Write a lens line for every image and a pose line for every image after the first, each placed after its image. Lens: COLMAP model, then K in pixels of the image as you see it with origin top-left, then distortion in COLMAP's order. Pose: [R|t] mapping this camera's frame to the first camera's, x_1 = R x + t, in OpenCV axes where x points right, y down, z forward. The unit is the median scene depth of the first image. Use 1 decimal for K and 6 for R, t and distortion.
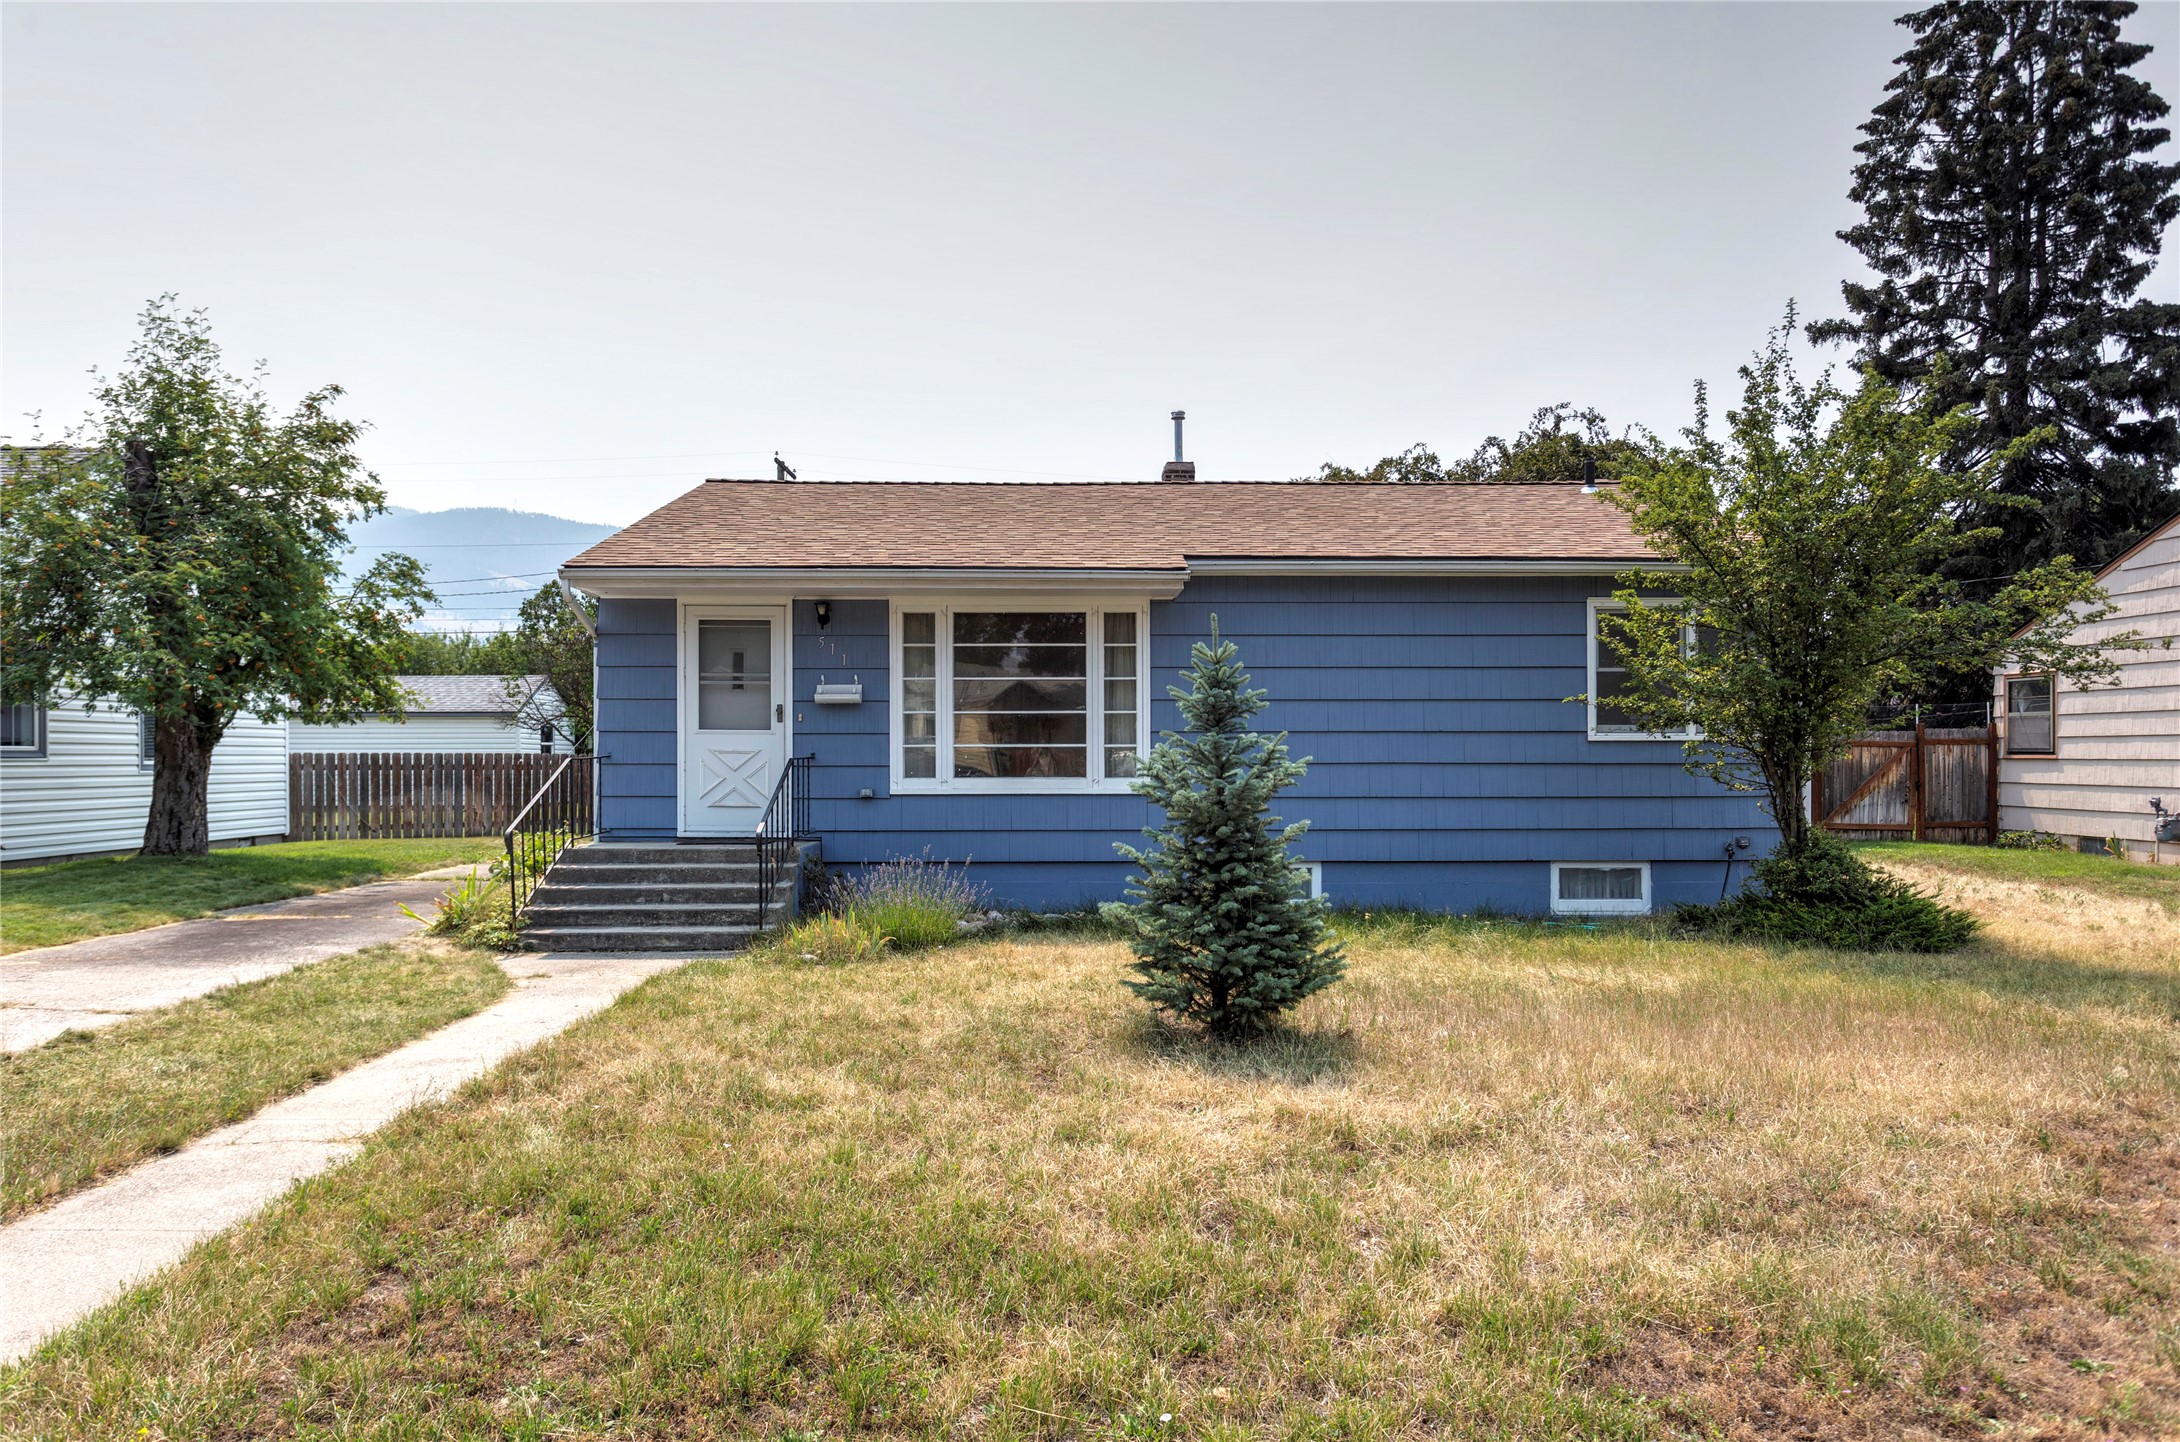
lens RADIAL K [[1403.9, 0, 1090.0], [0, 1403.9, 721.0], [0, 0, 1]] dist [-0.001862, 0.004460]
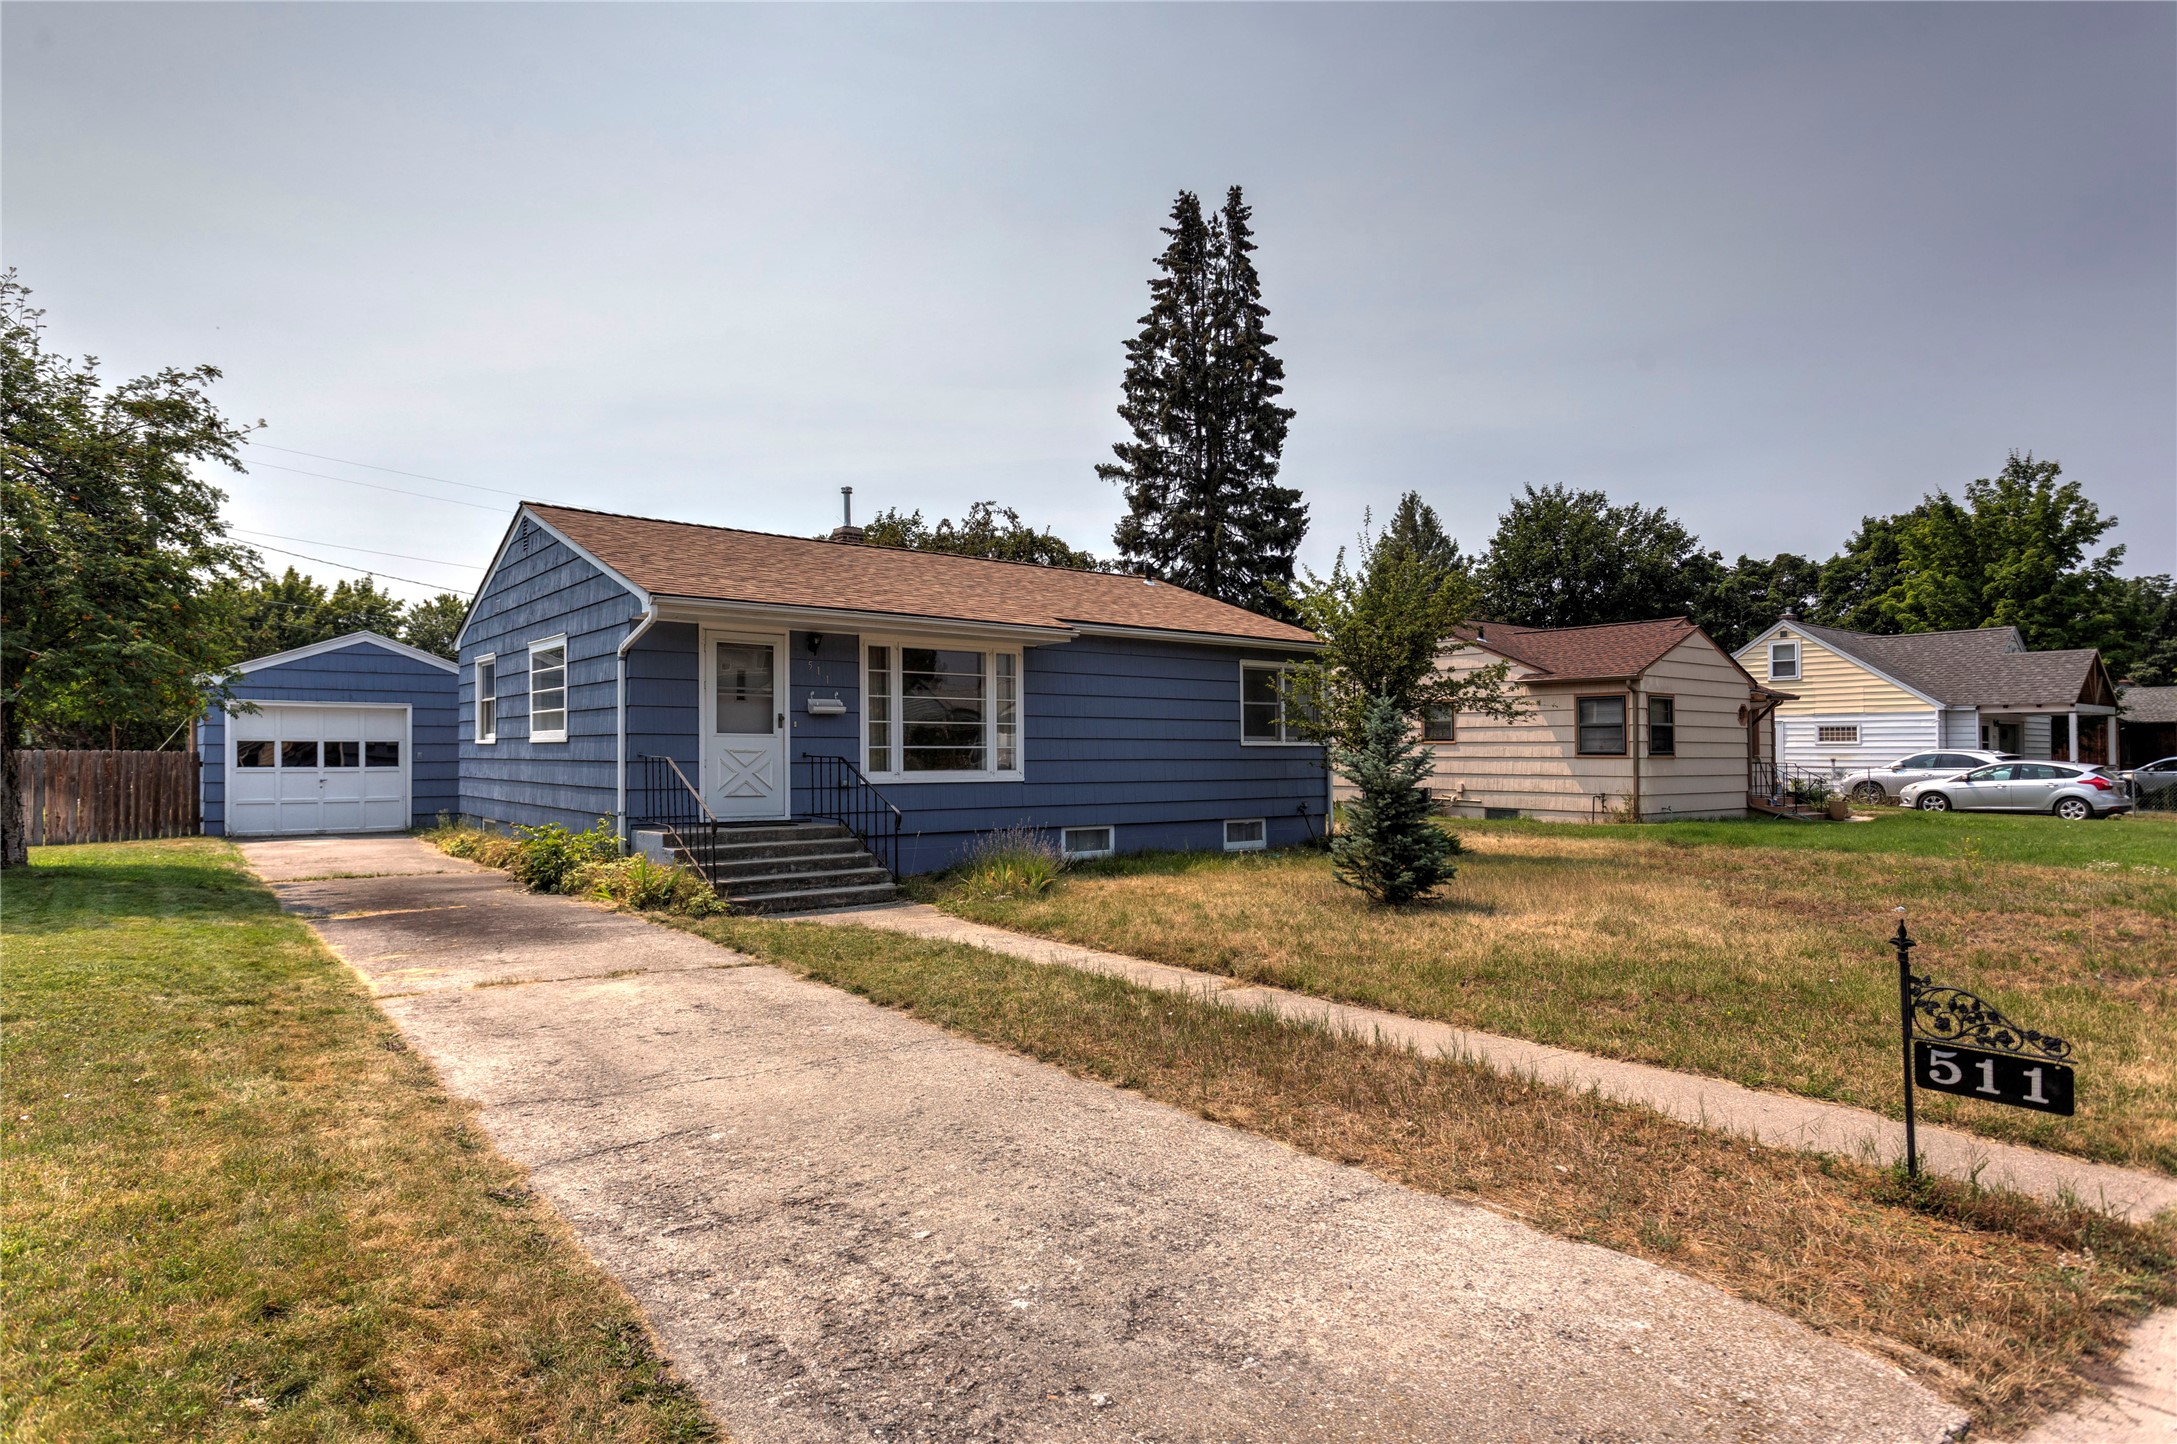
lens RADIAL K [[1207.1, 0, 1085.4], [0, 1207.1, 683.9], [0, 0, 1]] dist [0.000090, 0.000888]
pose [[0.788592, 0.035547, 0.613888, -0.665171], [-0.016544, 0.999193, -0.036605, -0.003366], [-0.614694, 0.018710, 0.788544, -0.015290]]
